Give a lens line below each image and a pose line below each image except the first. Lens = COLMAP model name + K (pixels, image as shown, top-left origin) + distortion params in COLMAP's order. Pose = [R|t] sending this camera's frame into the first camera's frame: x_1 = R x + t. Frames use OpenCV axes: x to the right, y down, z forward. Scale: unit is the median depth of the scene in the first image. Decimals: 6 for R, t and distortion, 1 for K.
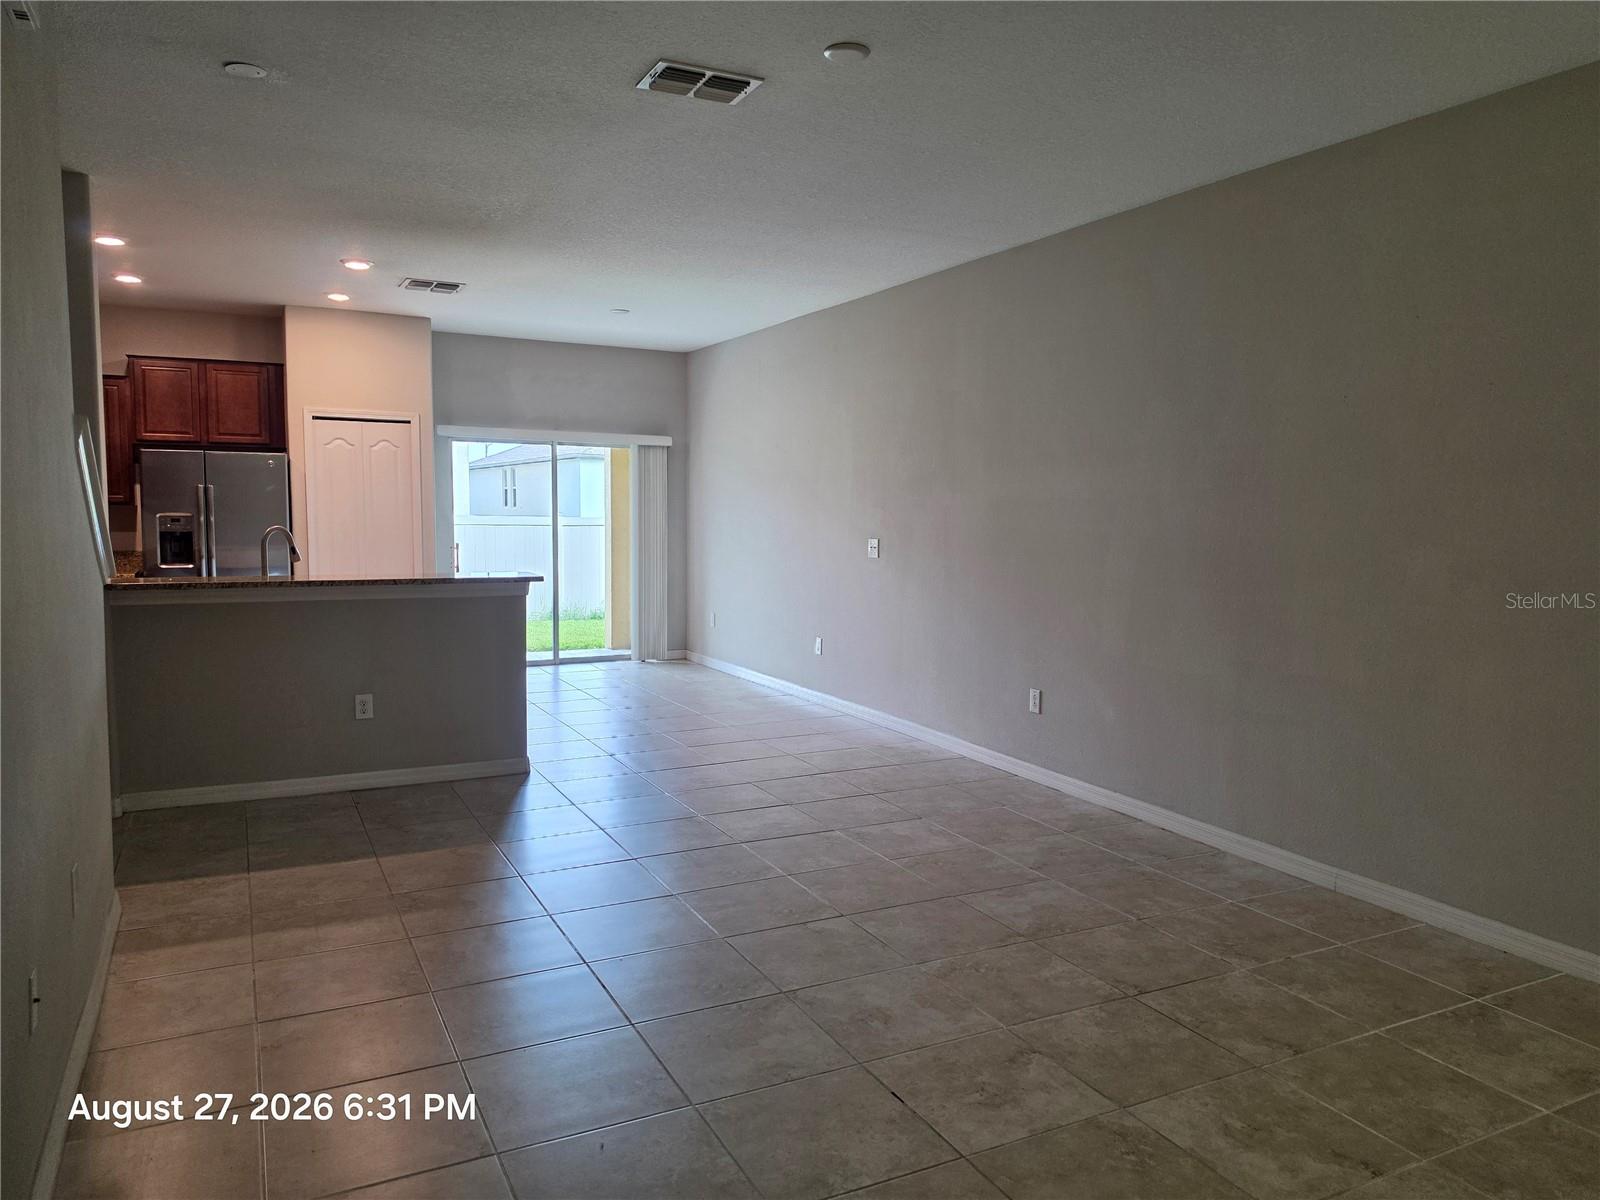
lens RADIAL K [[1111.3, 0, 814.6], [0, 1111.3, 603.9], [0, 0, 1]] dist [0.073058, -0.085169]
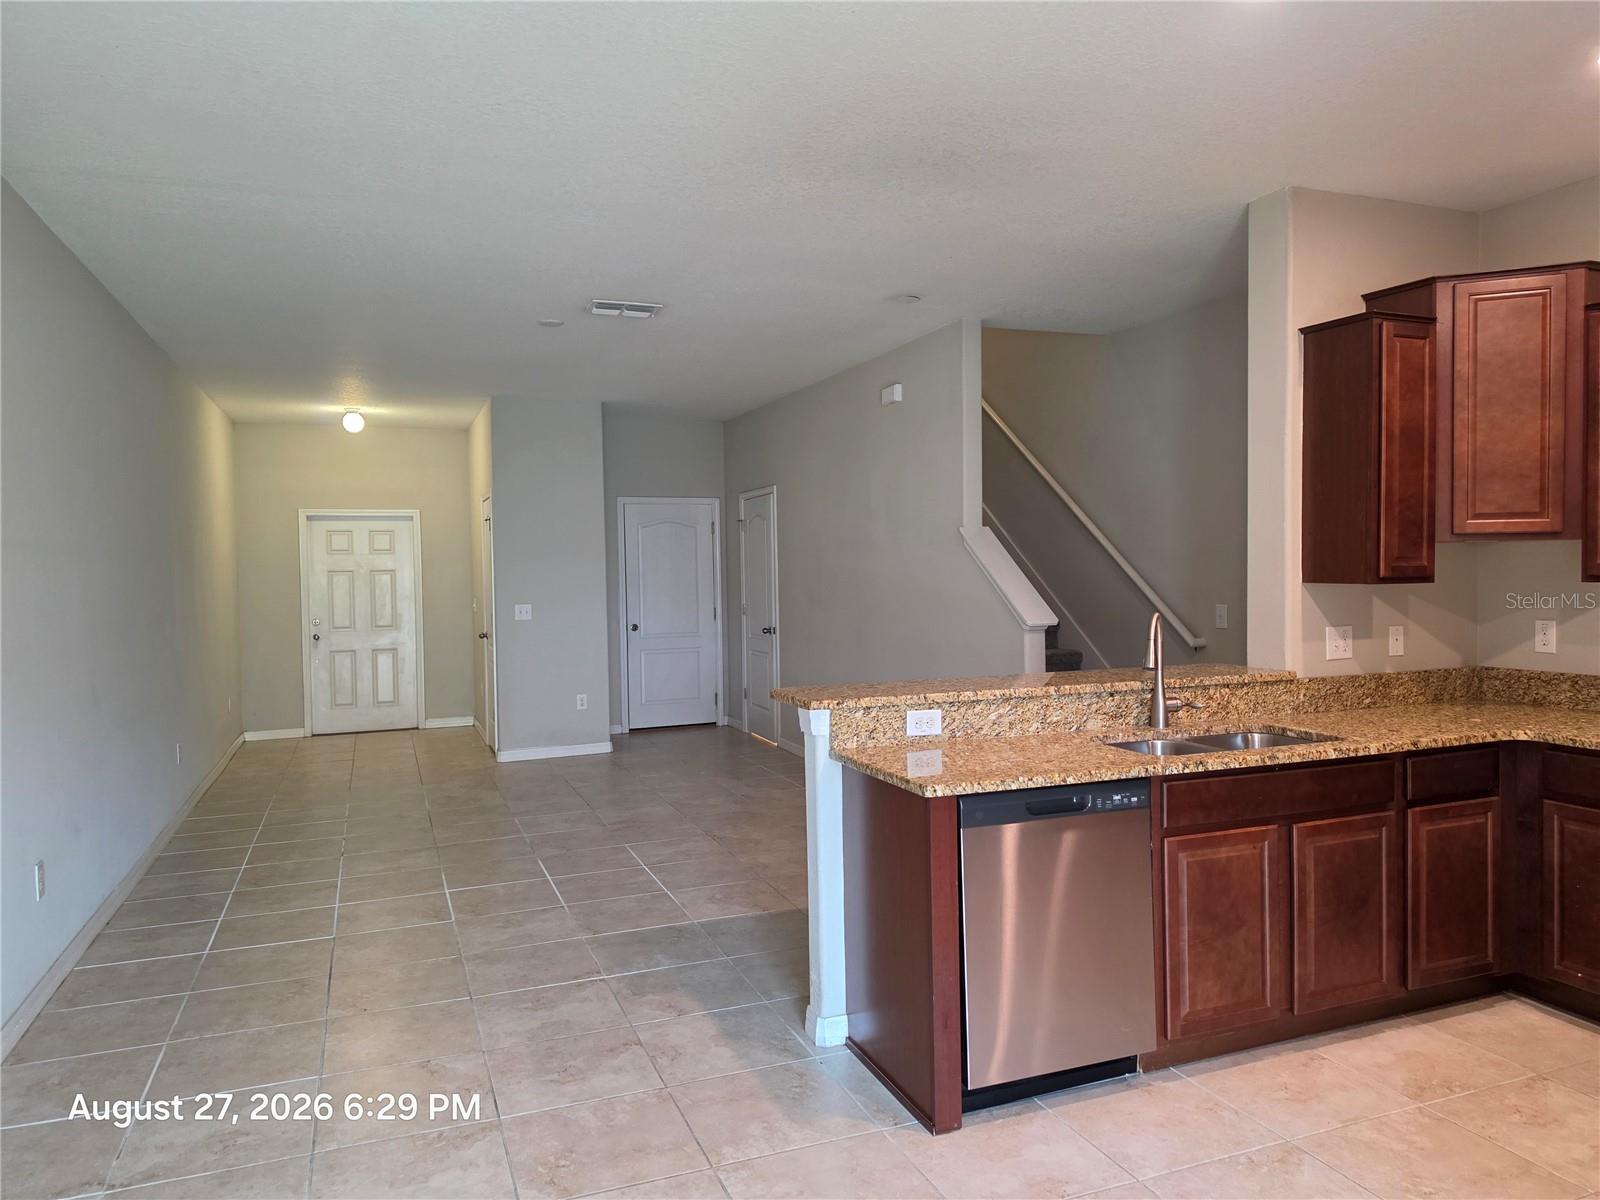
lens RADIAL K [[1107.7, 0, 807.5], [0, 1107.7, 592.2], [0, 0, 1]] dist [0.095678, -0.136583]
pose [[-0.994338, 0.002692, 0.106231, -0.245619], [0.014796, 0.993449, 0.113316, -0.114289], [-0.105230, 0.114246, -0.987864, 1.202639]]
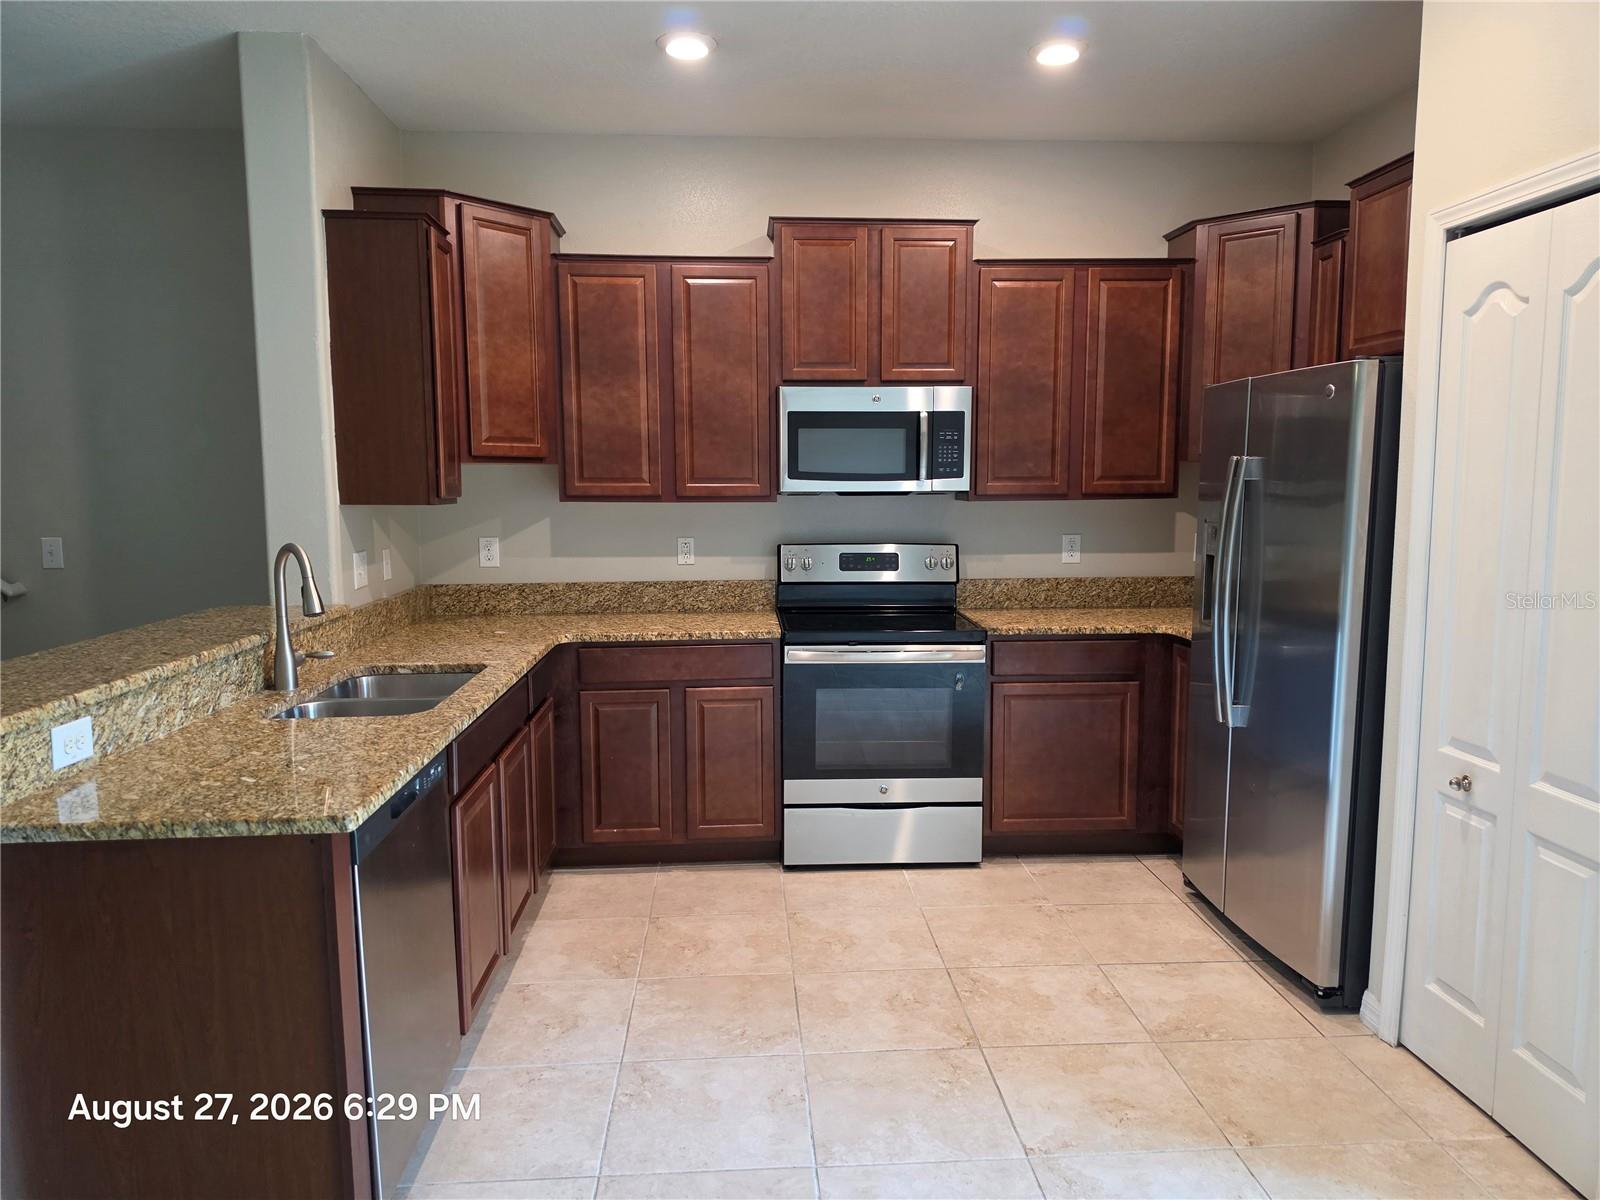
lens RADIAL K [[1107.6, 0, 811.9], [0, 1107.6, 608.0], [0, 0, 1]] dist [0.099870, -0.138023]
pose [[-0.402312, 0.099296, -0.910102, -0.069209], [-0.079981, 0.986488, 0.142986, -0.095763], [0.912002, 0.130316, -0.388934, 1.024196]]
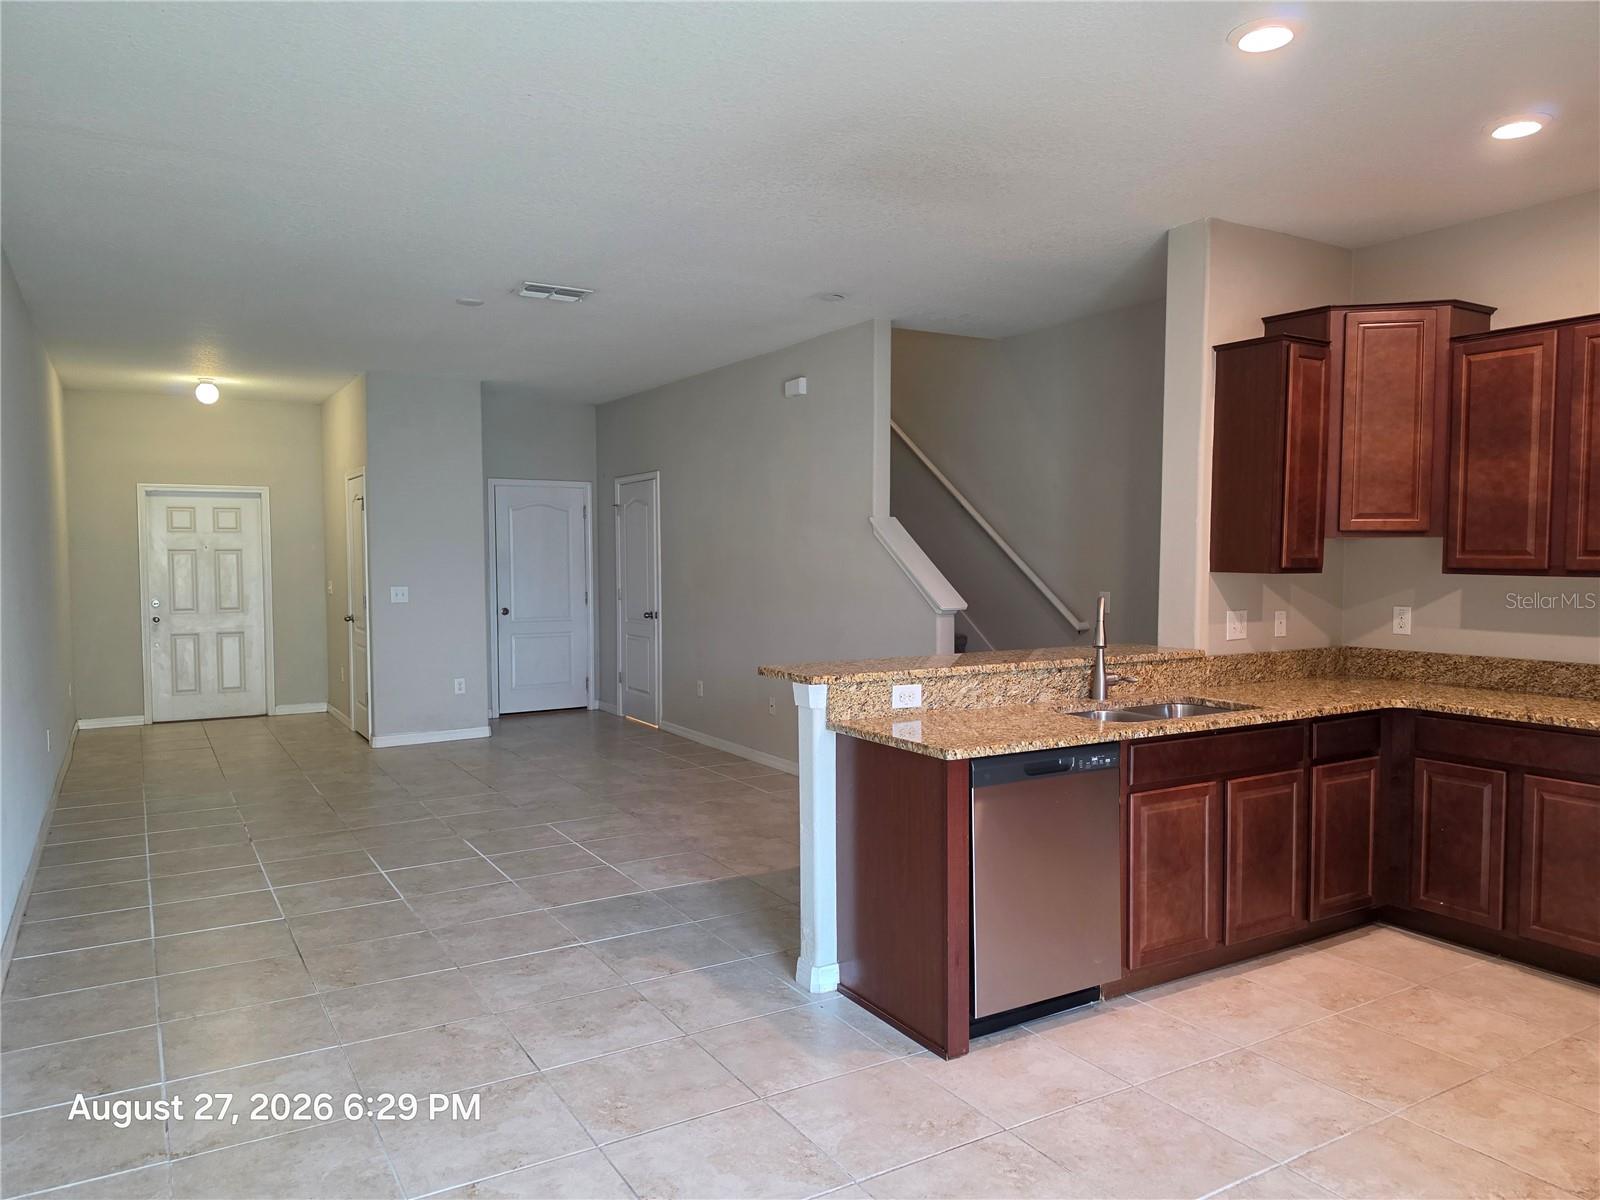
lens RADIAL K [[1106.8, 0, 788.6], [0, 1106.8, 608.6], [0, 0, 1]] dist [0.109630, -0.172554]
pose [[-0.998529, -0.005907, -0.053890, -0.164967], [-0.013365, 0.990188, 0.139100, -0.116079], [0.052539, 0.139615, -0.988811, 1.236586]]
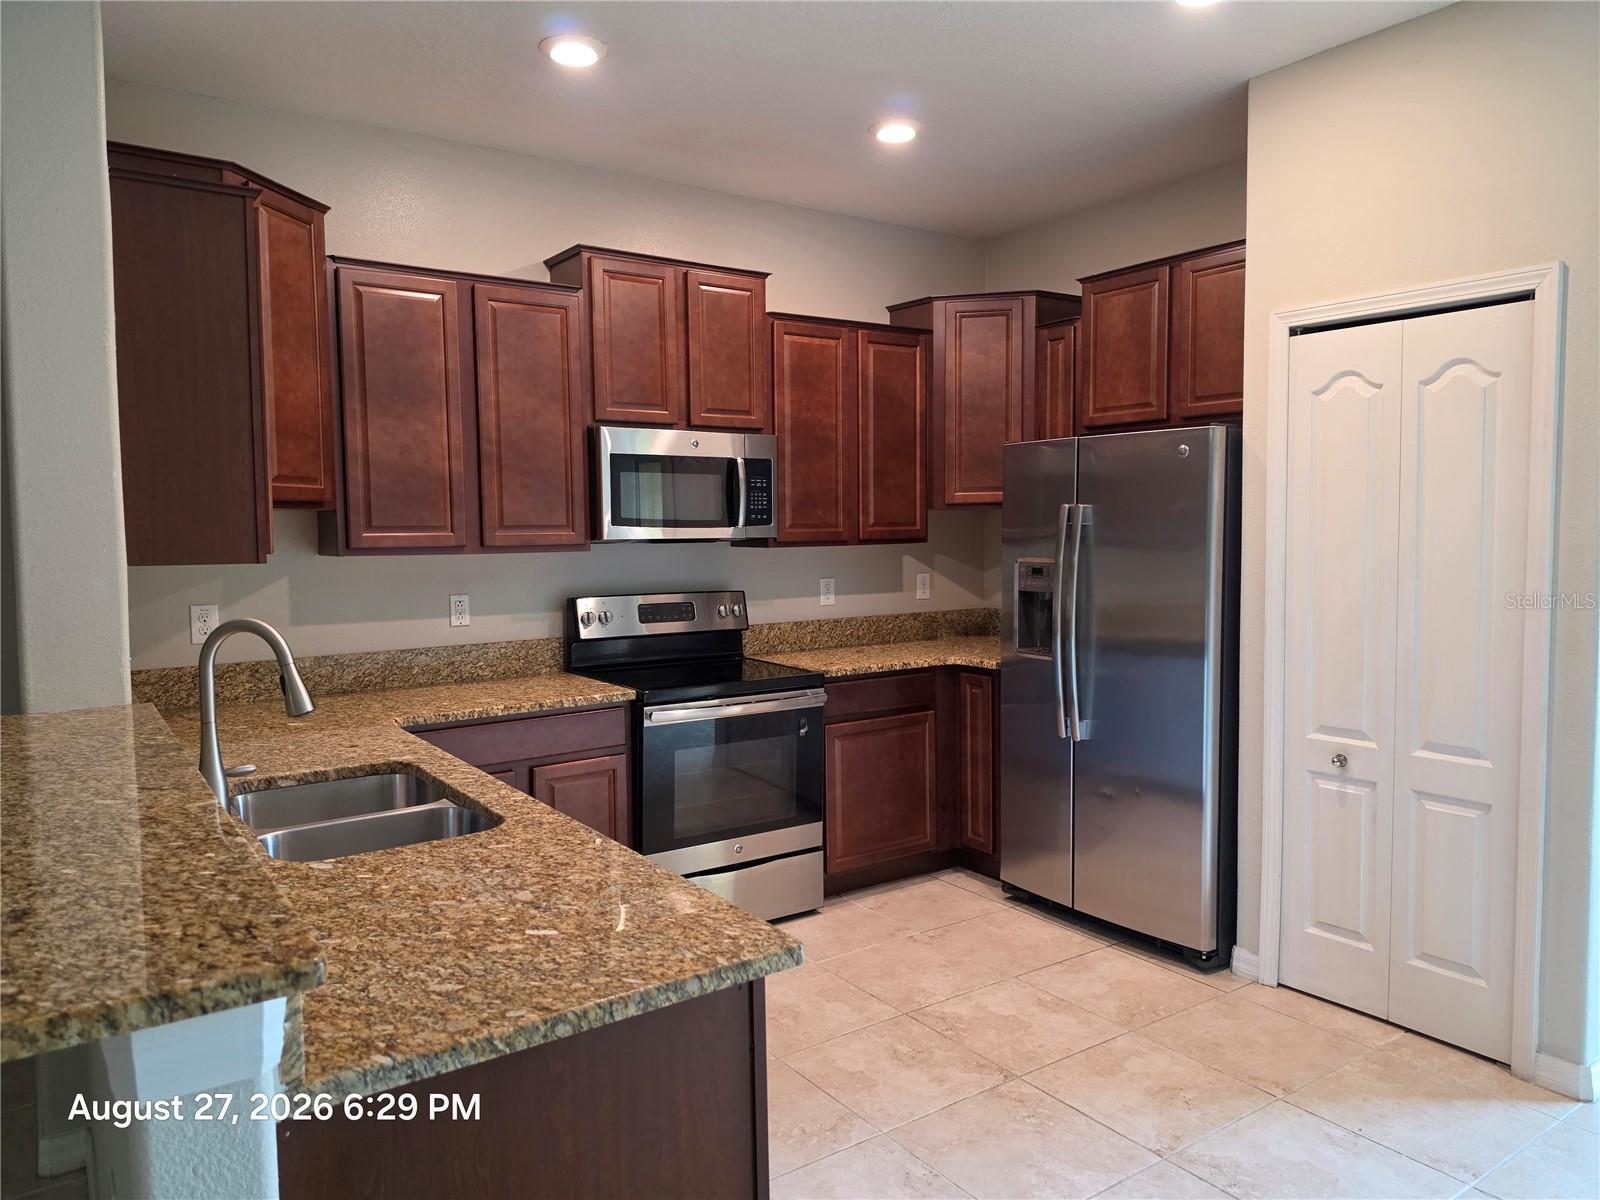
lens RADIAL K [[1107.7, 0, 807.5], [0, 1107.7, 592.2], [0, 0, 1]] dist [0.095678, -0.136583]
pose [[0.131533, 0.052630, -0.989914, -0.056456], [-0.075770, 0.996202, 0.042897, -0.078007], [0.988412, 0.069363, 0.135021, 0.815087]]
